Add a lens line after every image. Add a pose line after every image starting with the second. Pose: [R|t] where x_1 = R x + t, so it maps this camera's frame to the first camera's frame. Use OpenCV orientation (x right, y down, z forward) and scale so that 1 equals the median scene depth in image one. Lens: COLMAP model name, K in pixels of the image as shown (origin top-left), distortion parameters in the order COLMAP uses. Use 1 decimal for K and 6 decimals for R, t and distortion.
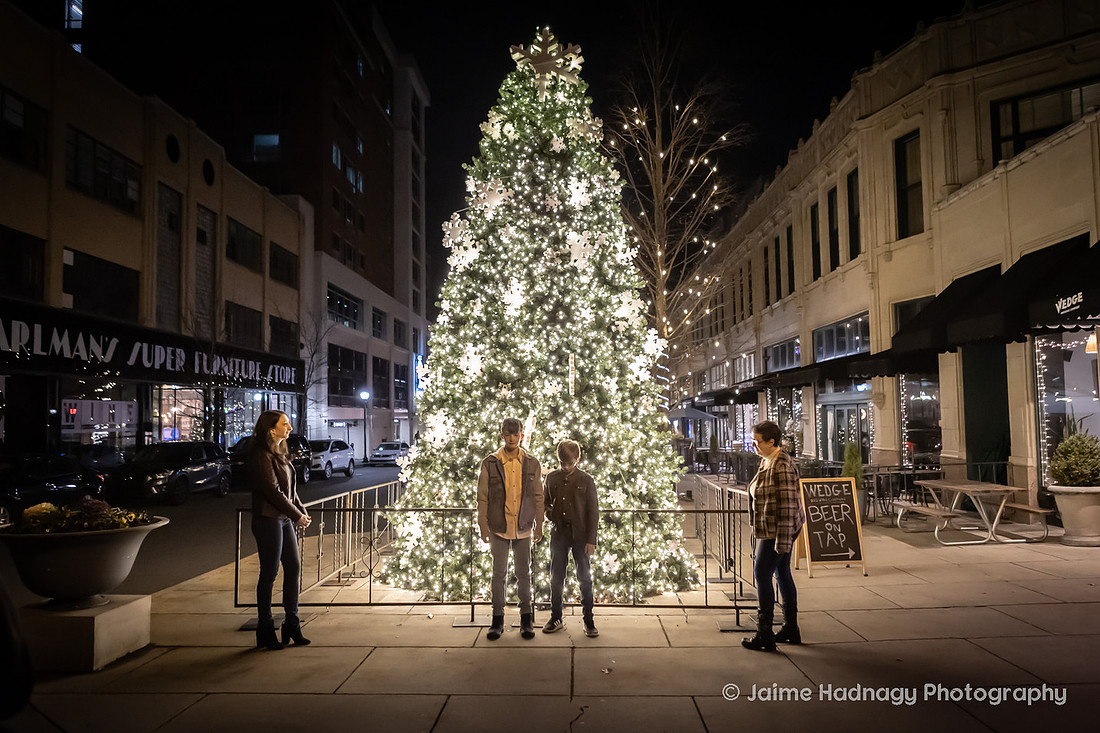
lens RADIAL K [[823.3, 0, 579.4], [0, 823.3, 367.2], [0, 0, 1]] dist [-0.003363, 0.006173]
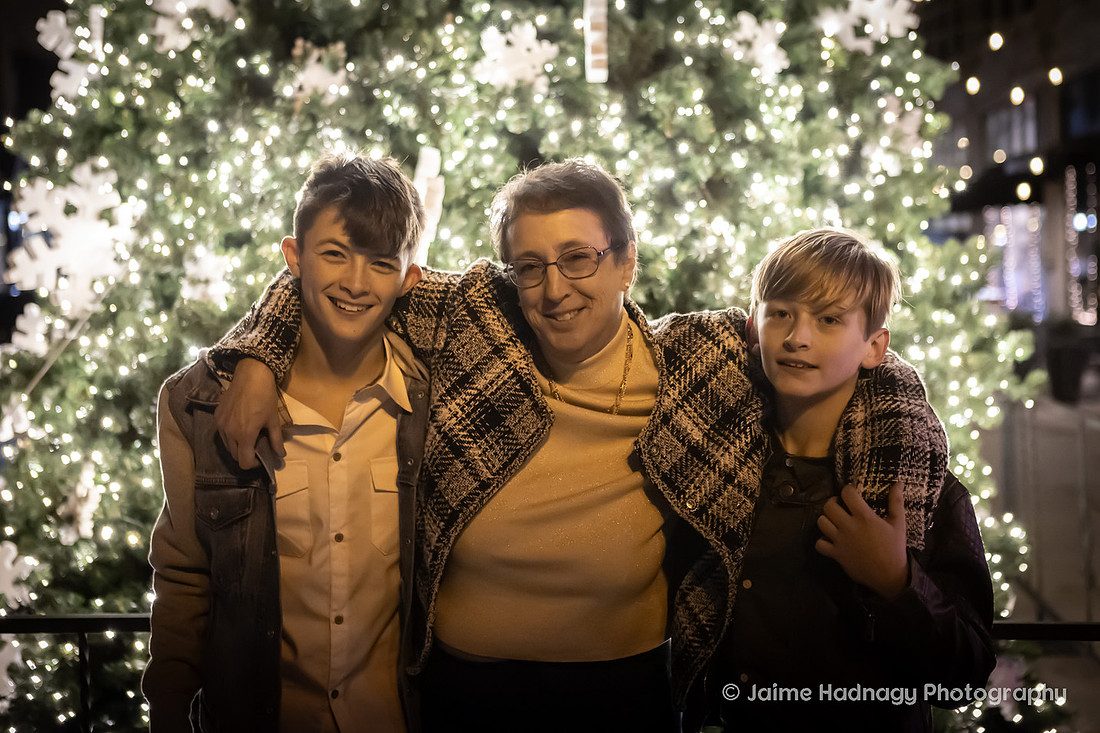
lens RADIAL K [[1594.0, 0, 573.3], [0, 1594.0, 372.0], [0, 0, 1]] dist [-0.043893, 0.000000]
pose [[0.998664, -0.012077, -0.050248, 0.005840], [0.018712, 0.990838, 0.133752, 0.052675], [0.048173, -0.134514, 0.989740, 0.515978]]
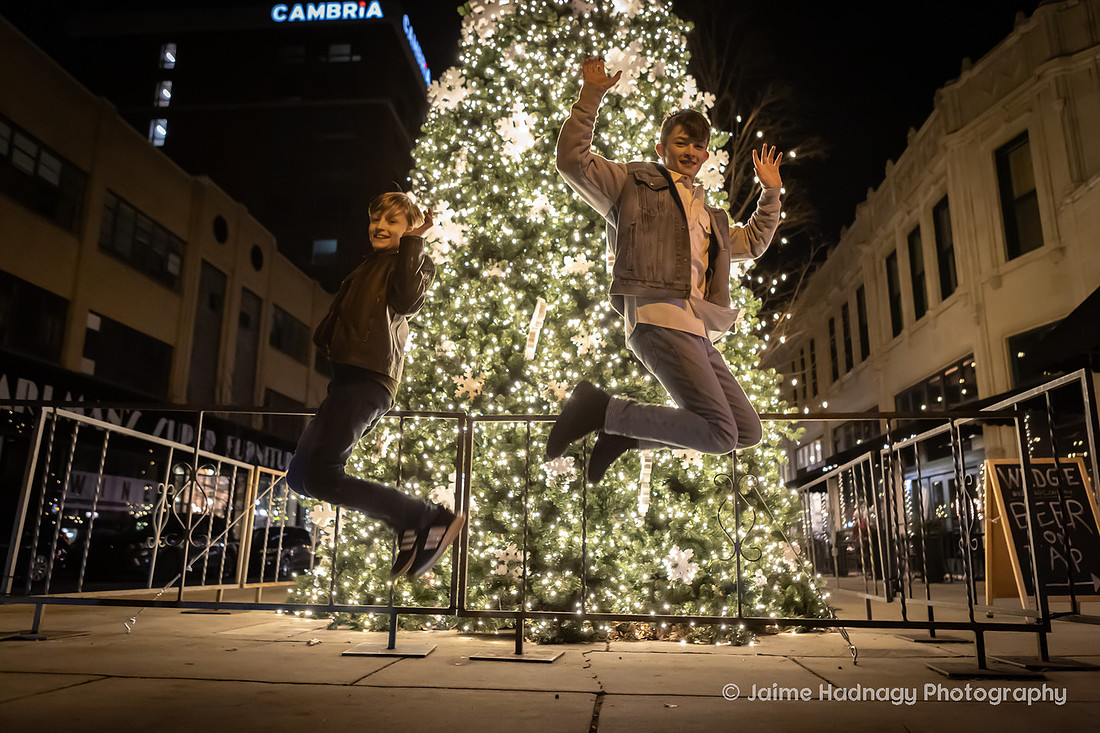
lens RADIAL K [[813.0, 0, 580.1], [0, 813.0, 350.1], [0, 0, 1]] dist [-0.019338, 0.014961]
pose [[0.998215, 0.001895, -0.059691, 0.003685], [-0.011537, 0.986786, -0.161616, 0.172833], [0.058596, 0.162016, 0.985047, 0.424510]]
